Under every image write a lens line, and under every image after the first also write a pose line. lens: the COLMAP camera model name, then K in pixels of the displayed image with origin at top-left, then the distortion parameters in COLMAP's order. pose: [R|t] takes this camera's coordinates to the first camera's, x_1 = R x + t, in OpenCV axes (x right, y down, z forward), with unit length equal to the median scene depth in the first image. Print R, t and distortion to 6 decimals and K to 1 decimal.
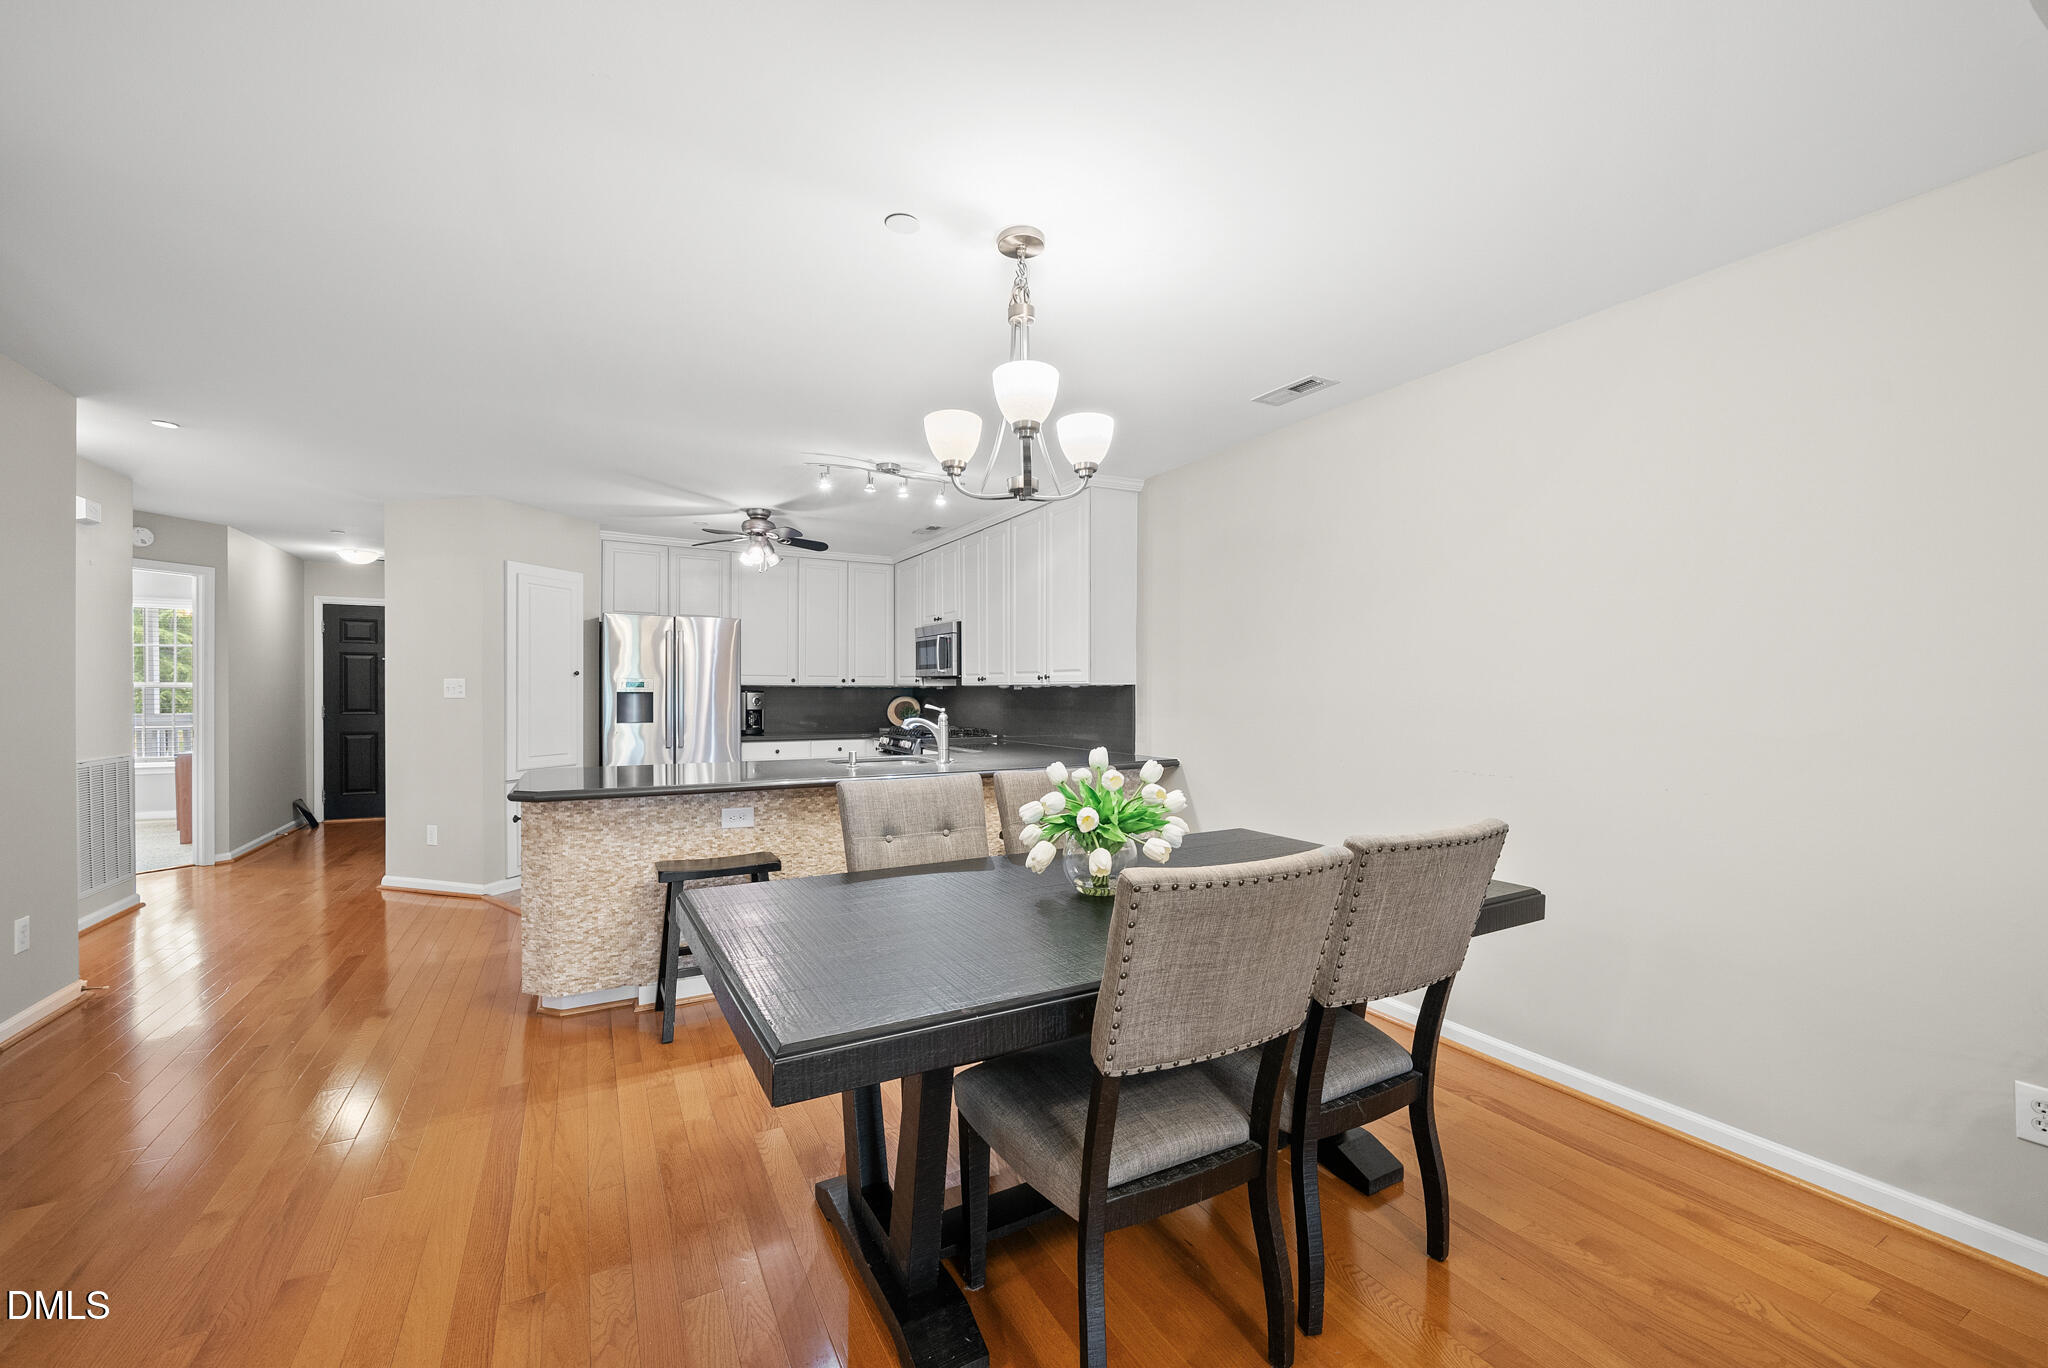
lens RADIAL K [[824.2, 0, 1022.8], [0, 824.2, 694.1], [0, 0, 1]] dist [0.002890, 0.000322]
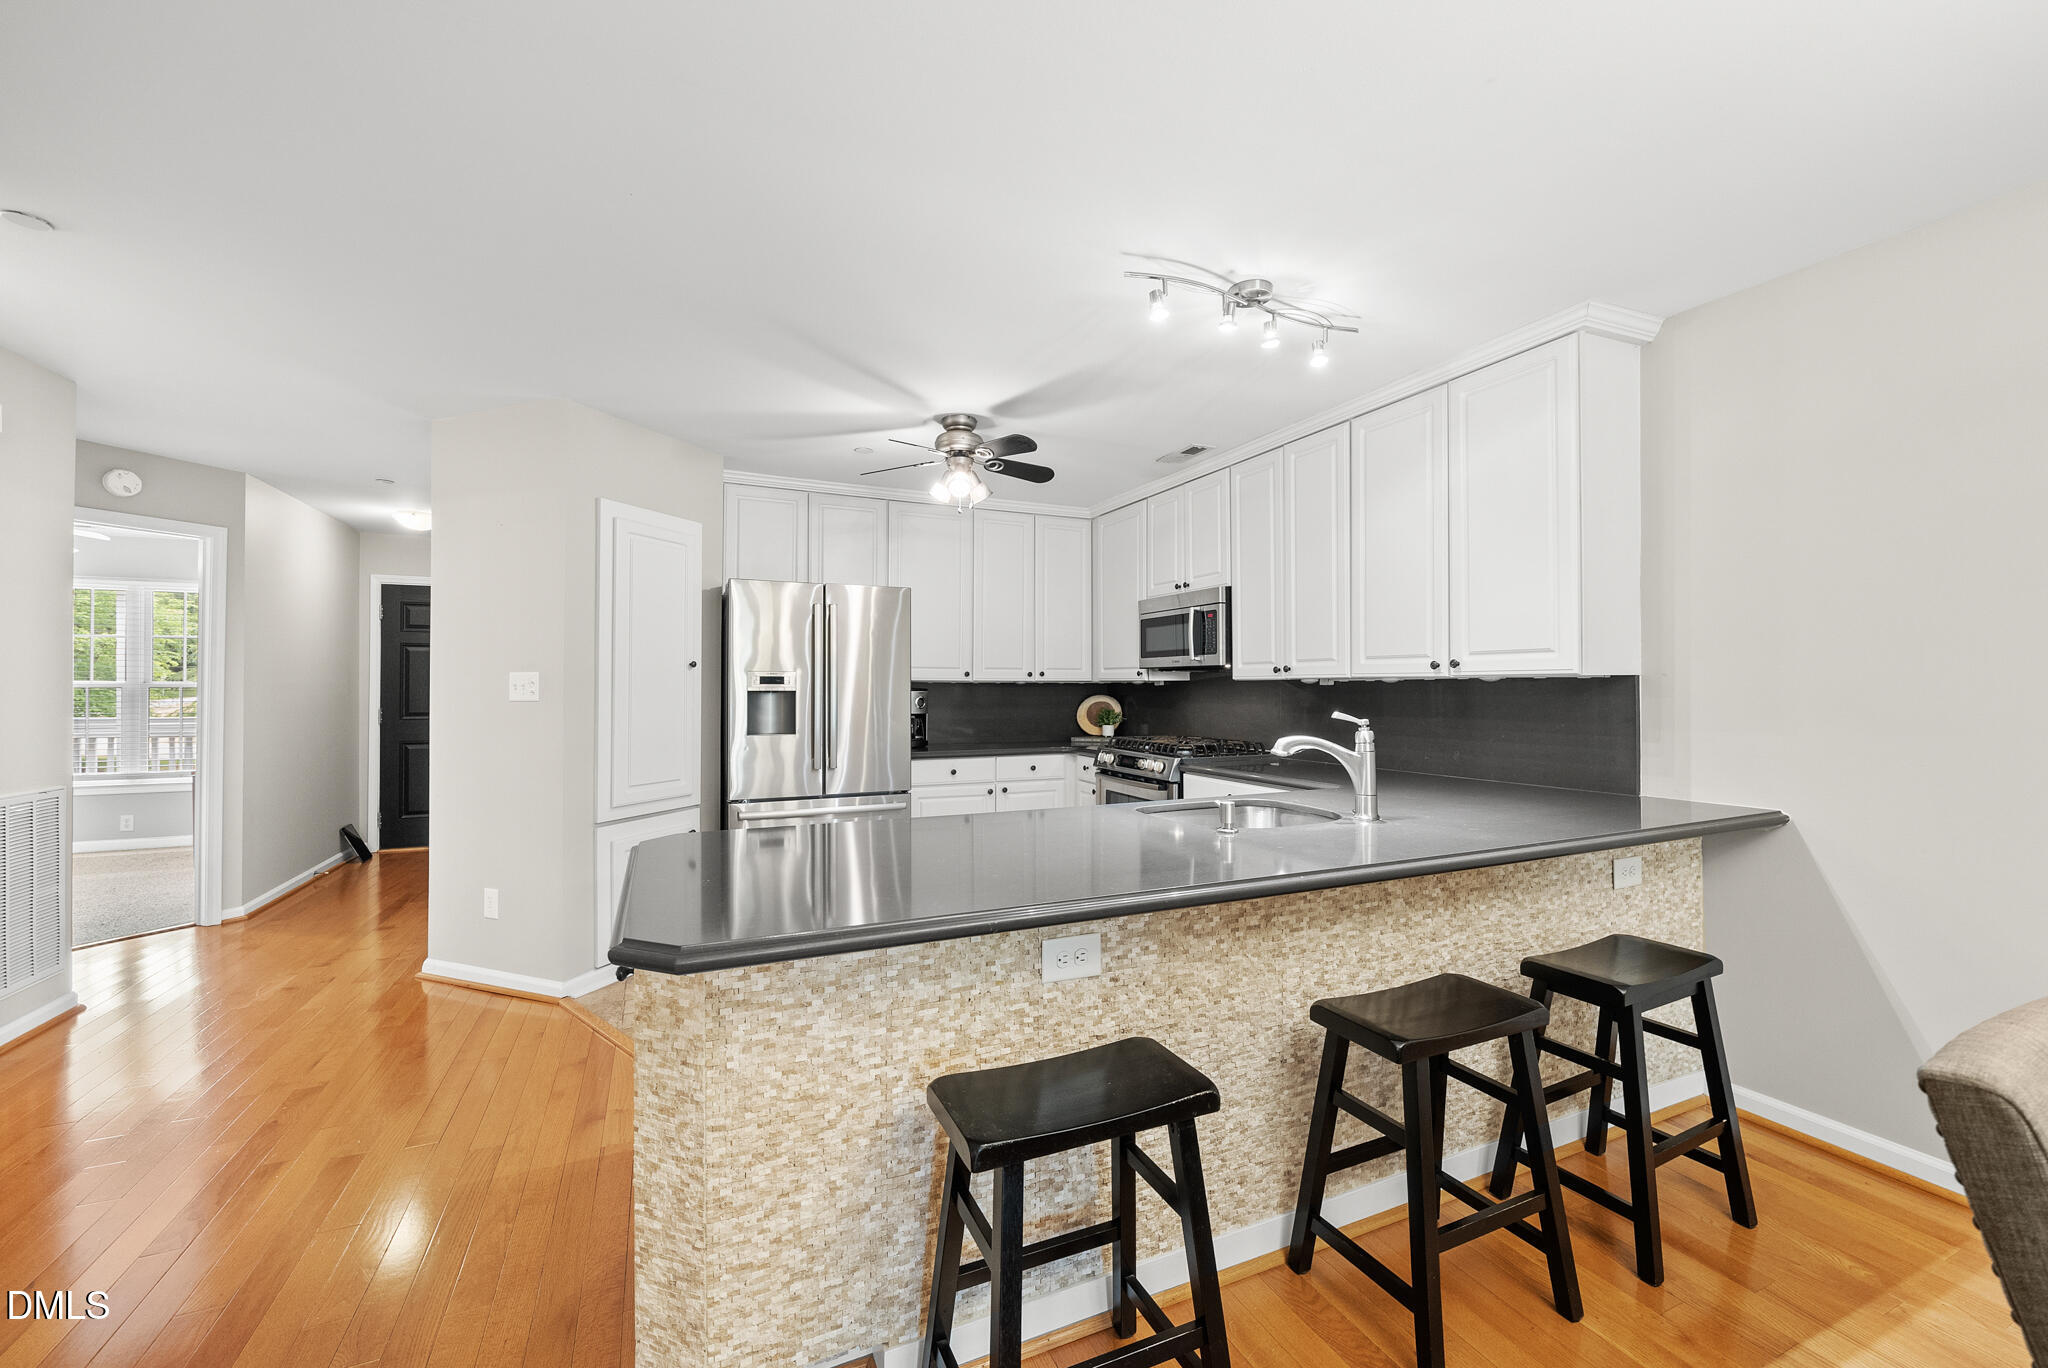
lens RADIAL K [[824.2, 0, 1027.4], [0, 824.2, 678.2], [0, 0, 1]] dist [0.002890, 0.000322]
pose [[0.997262, -0.004705, -0.073806, -0.210914], [0.003586, 0.999877, -0.015279, -0.001963], [0.073869, 0.014972, 0.997156, 0.330467]]
